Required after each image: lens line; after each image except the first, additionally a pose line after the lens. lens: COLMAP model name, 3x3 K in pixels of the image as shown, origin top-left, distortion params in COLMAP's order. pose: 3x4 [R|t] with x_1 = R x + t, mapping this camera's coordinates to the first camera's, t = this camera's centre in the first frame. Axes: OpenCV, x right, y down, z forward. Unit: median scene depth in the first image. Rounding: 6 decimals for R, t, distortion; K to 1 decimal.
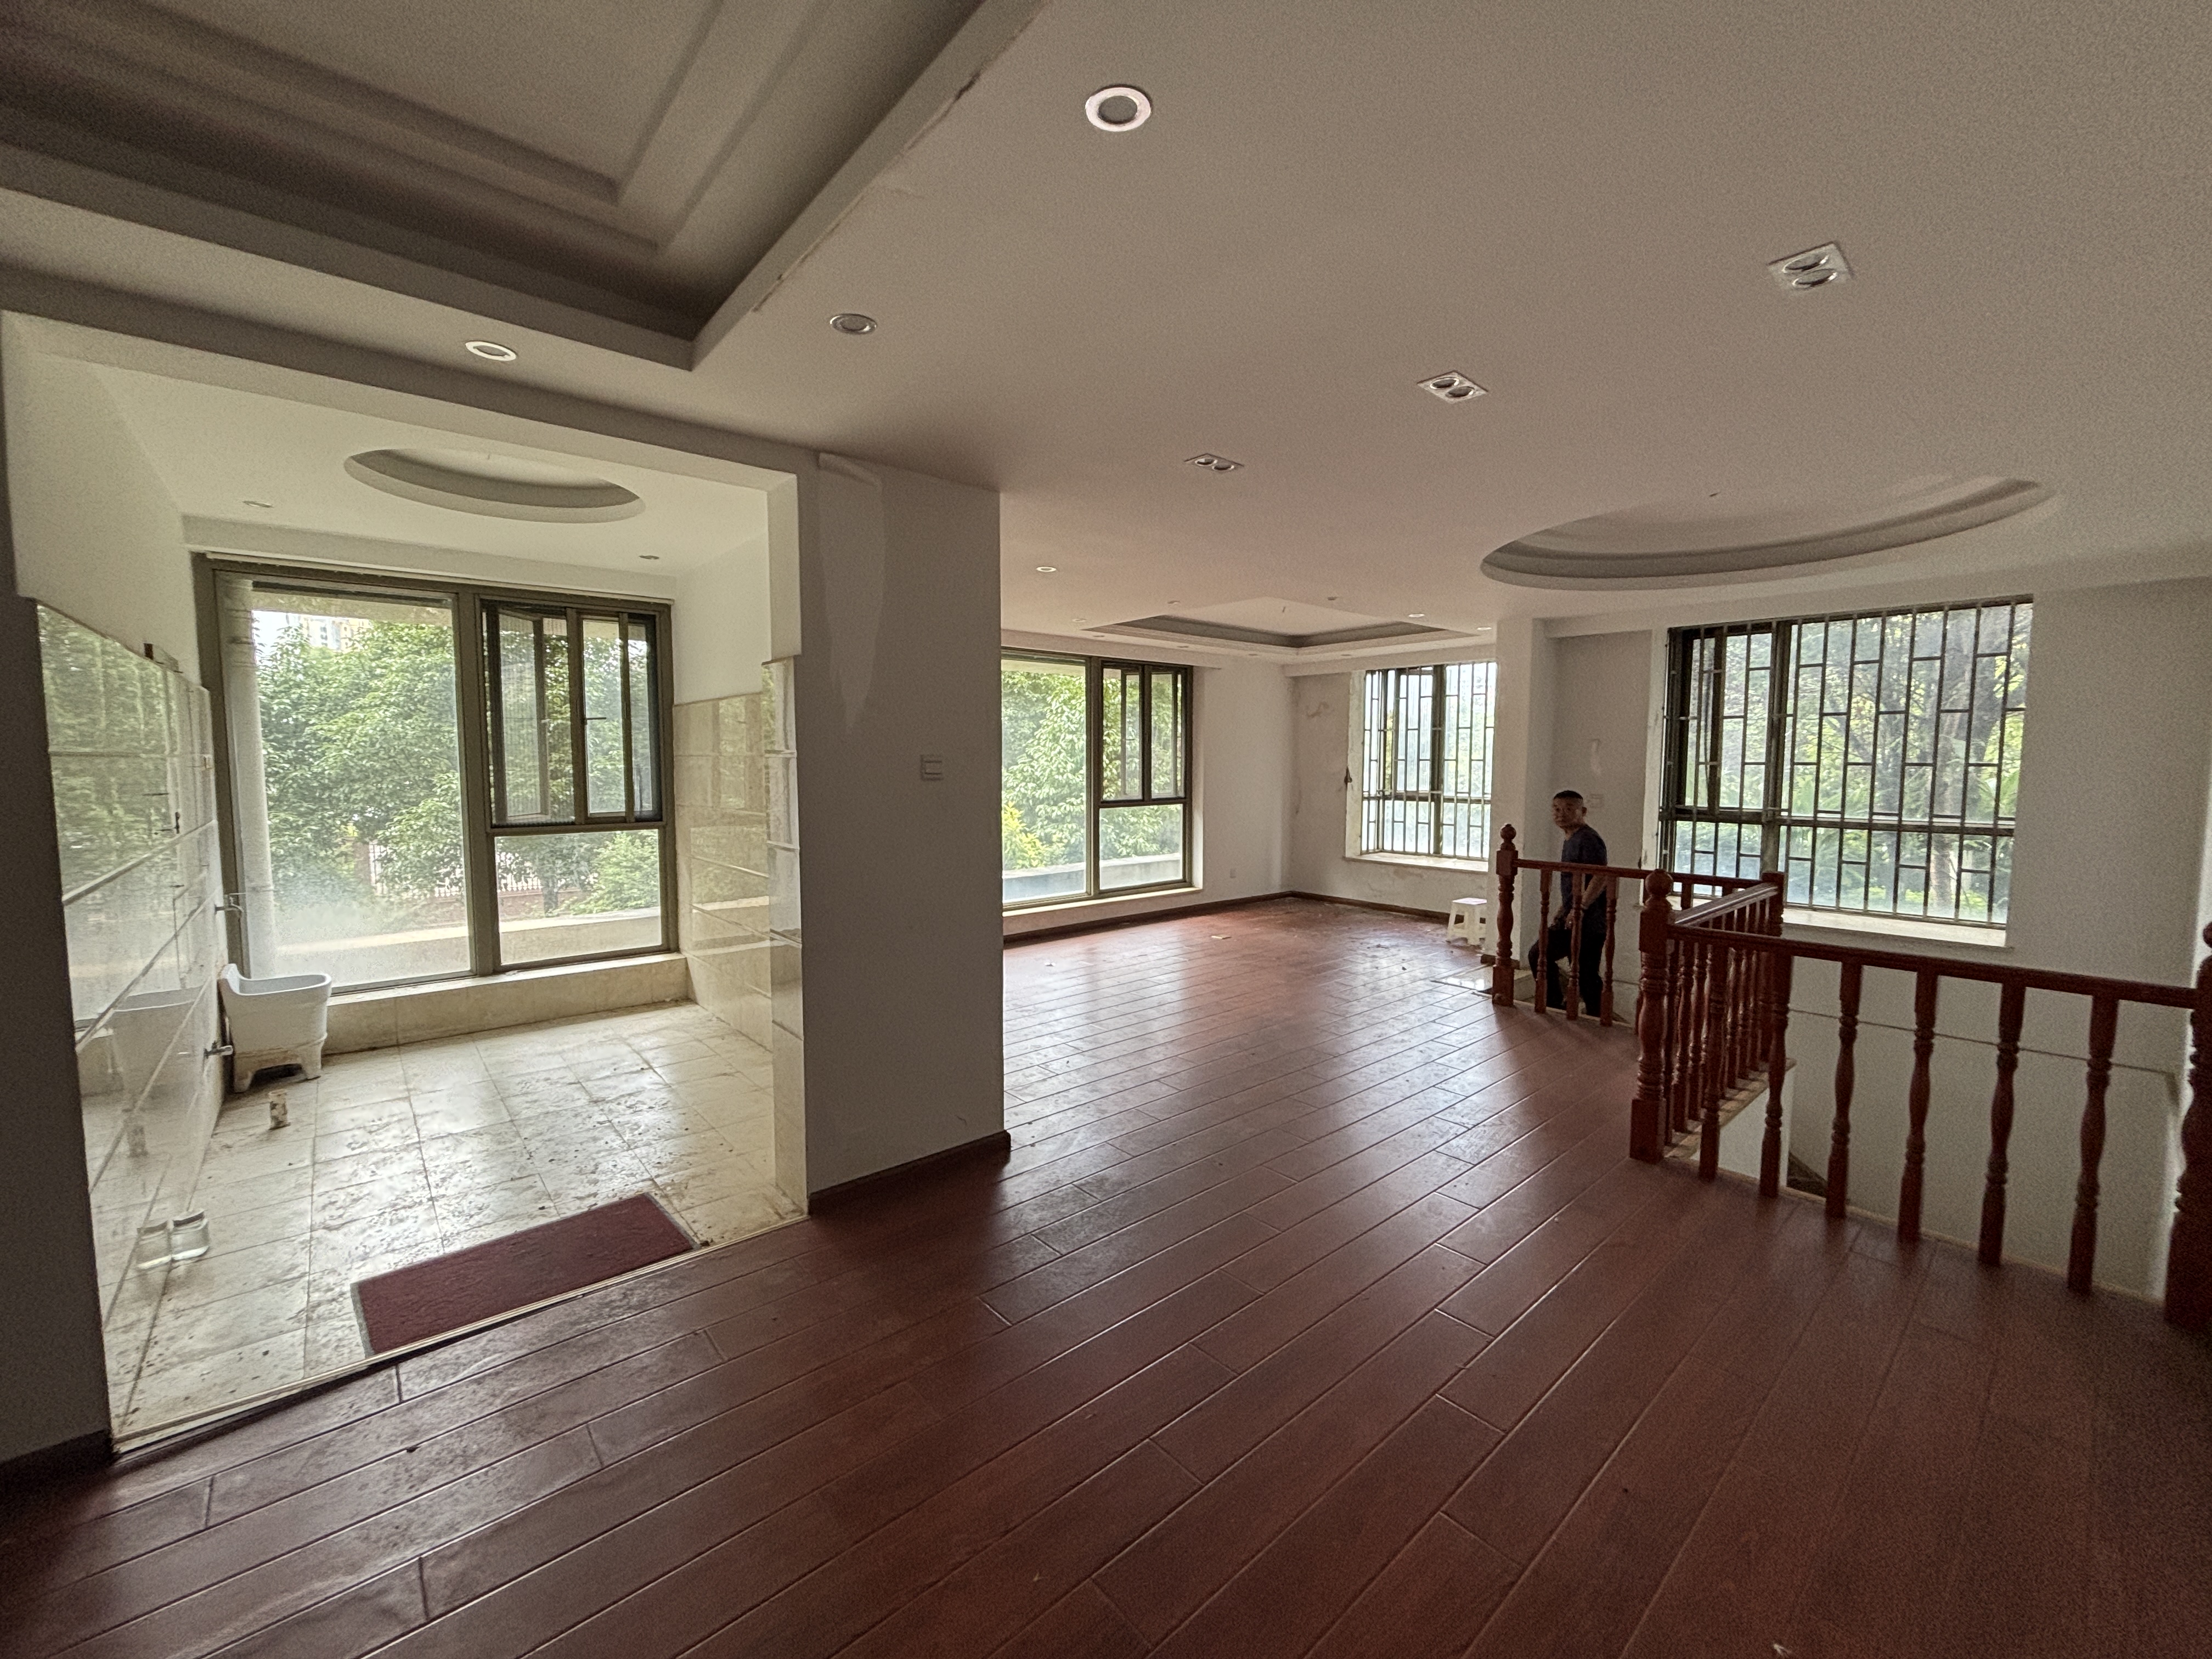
lens RADIAL K [[890.4, 0, 1106.0], [0, 890.4, 829.5], [0, 0, 1]] dist [-0.000822, -0.000109]
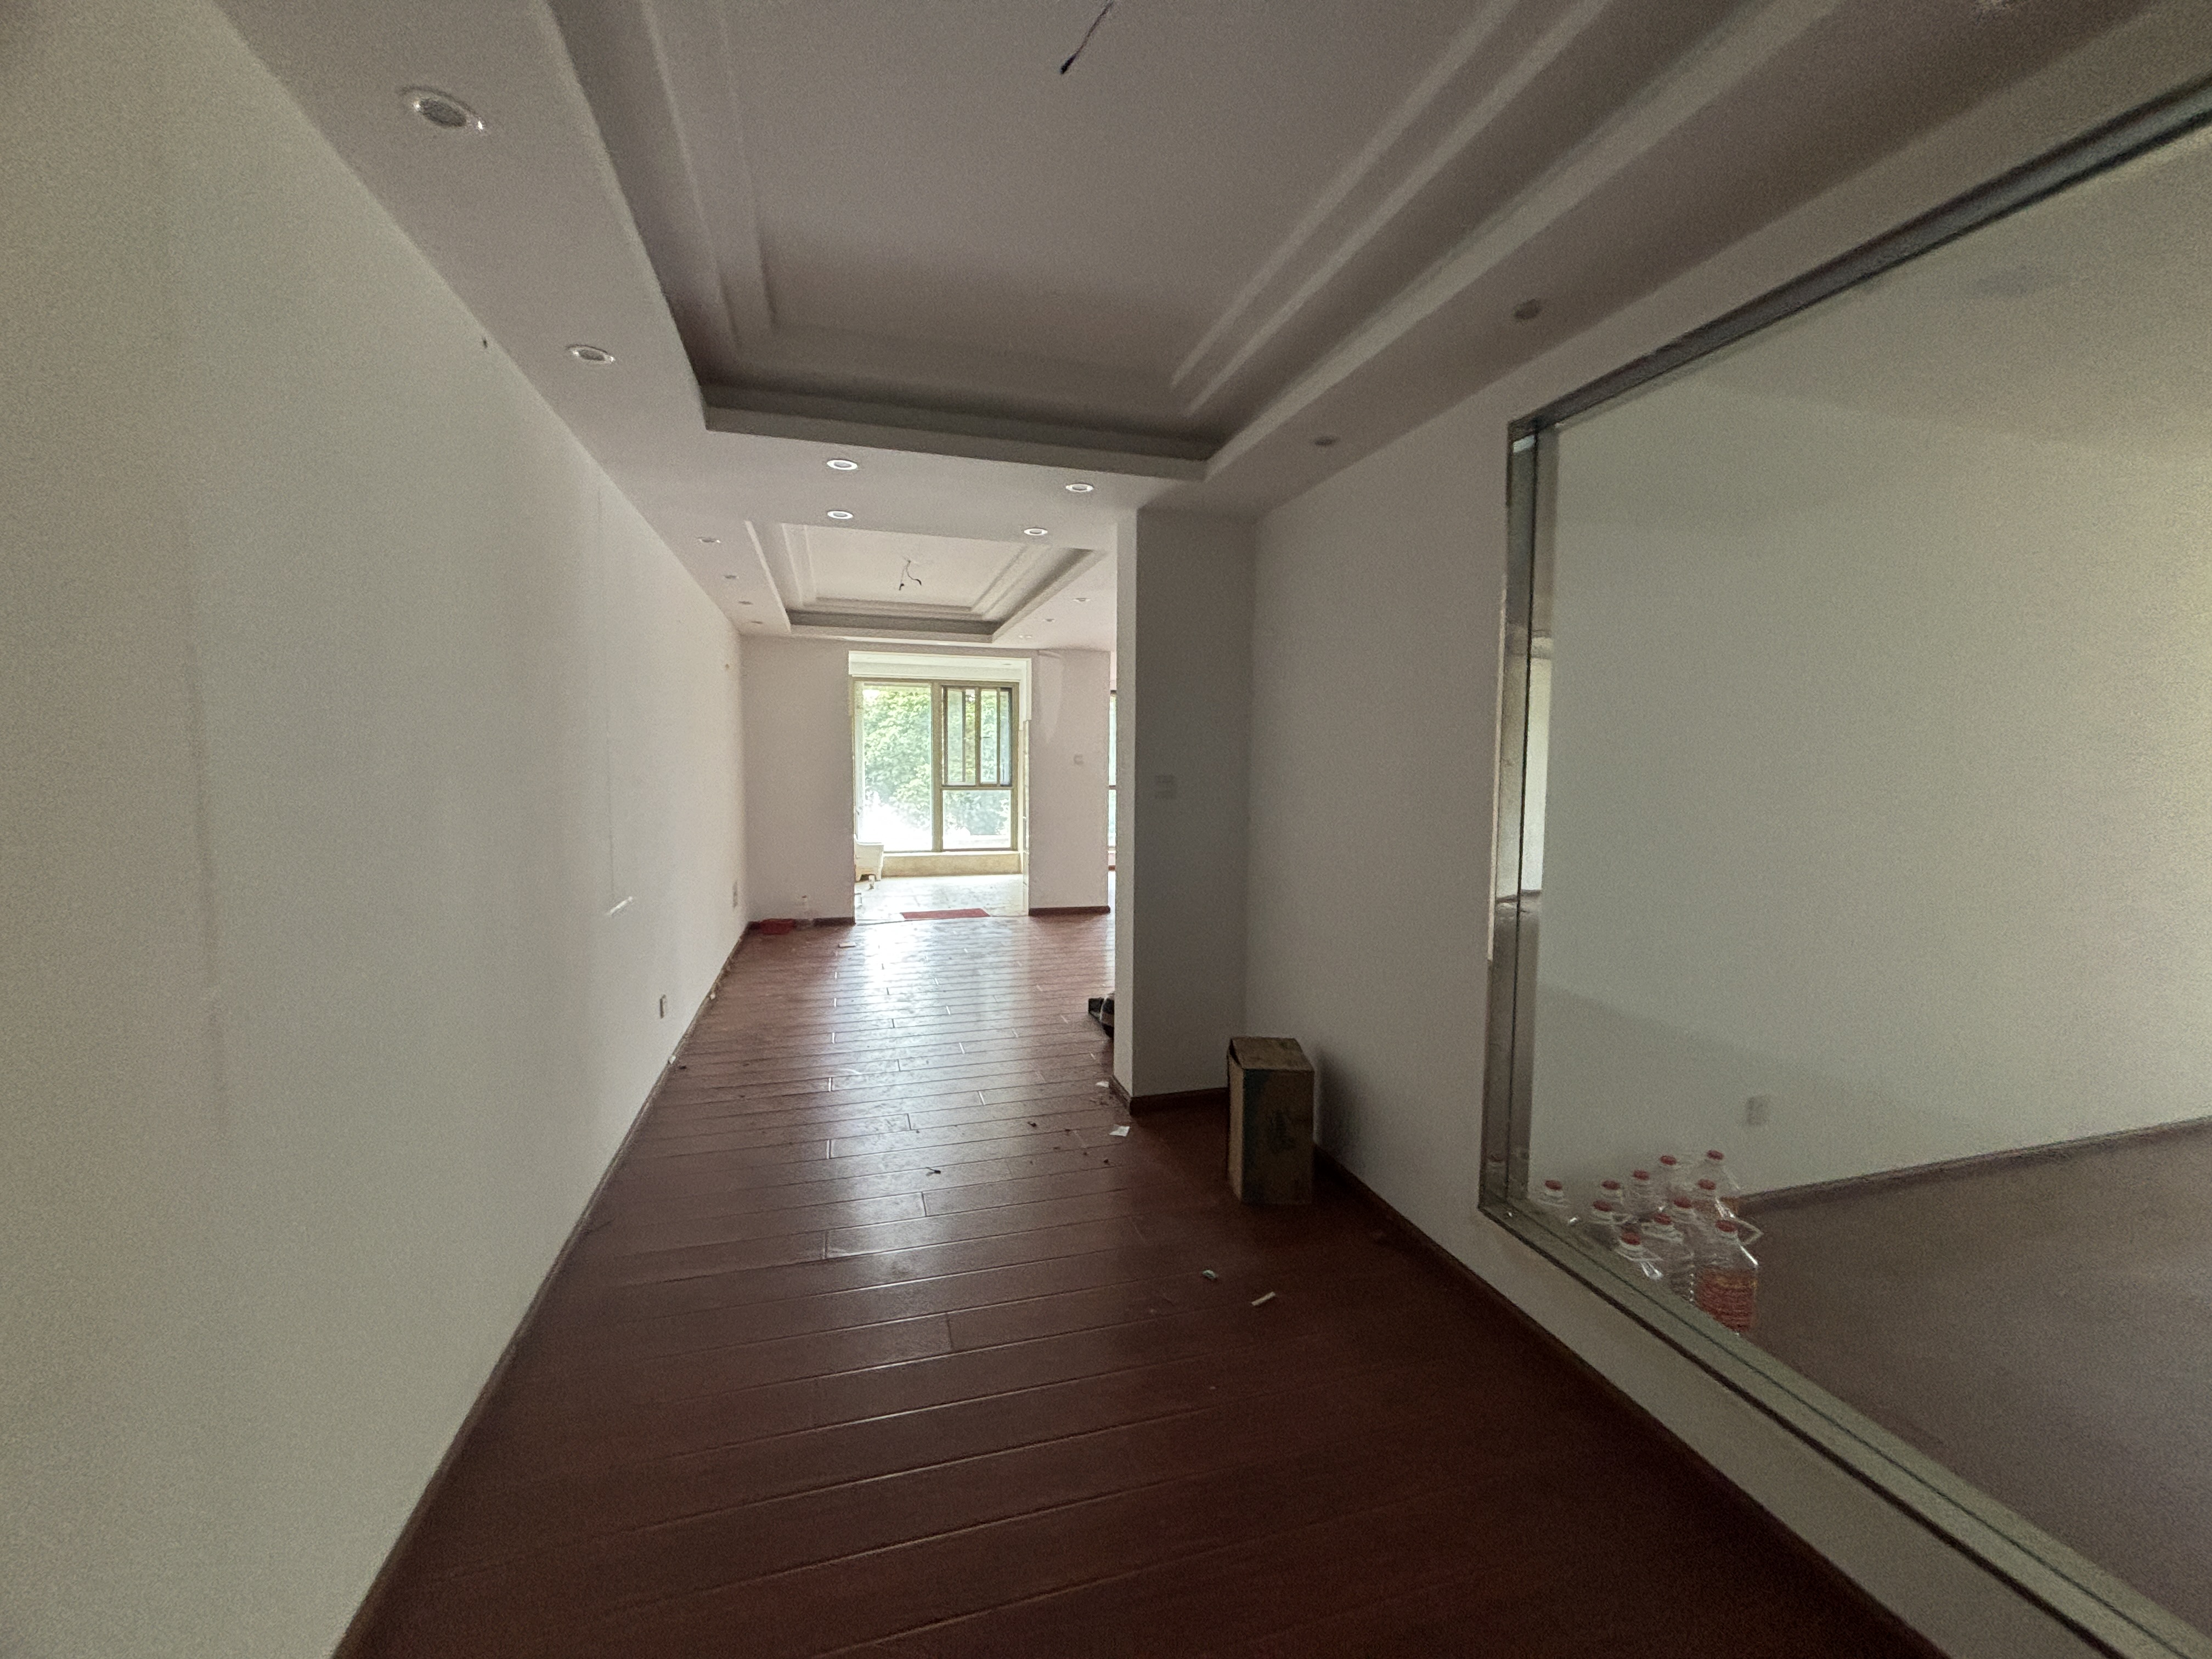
lens RADIAL K [[890.4, 0, 1106.0], [0, 890.4, 829.5], [0, 0, 1]] dist [-0.000822, -0.000109]
pose [[0.909919, 0.033360, -0.413442, 0.558239], [-0.033659, 0.999412, 0.006562, 0.069792], [0.413418, 0.007945, 0.910507, -0.787330]]
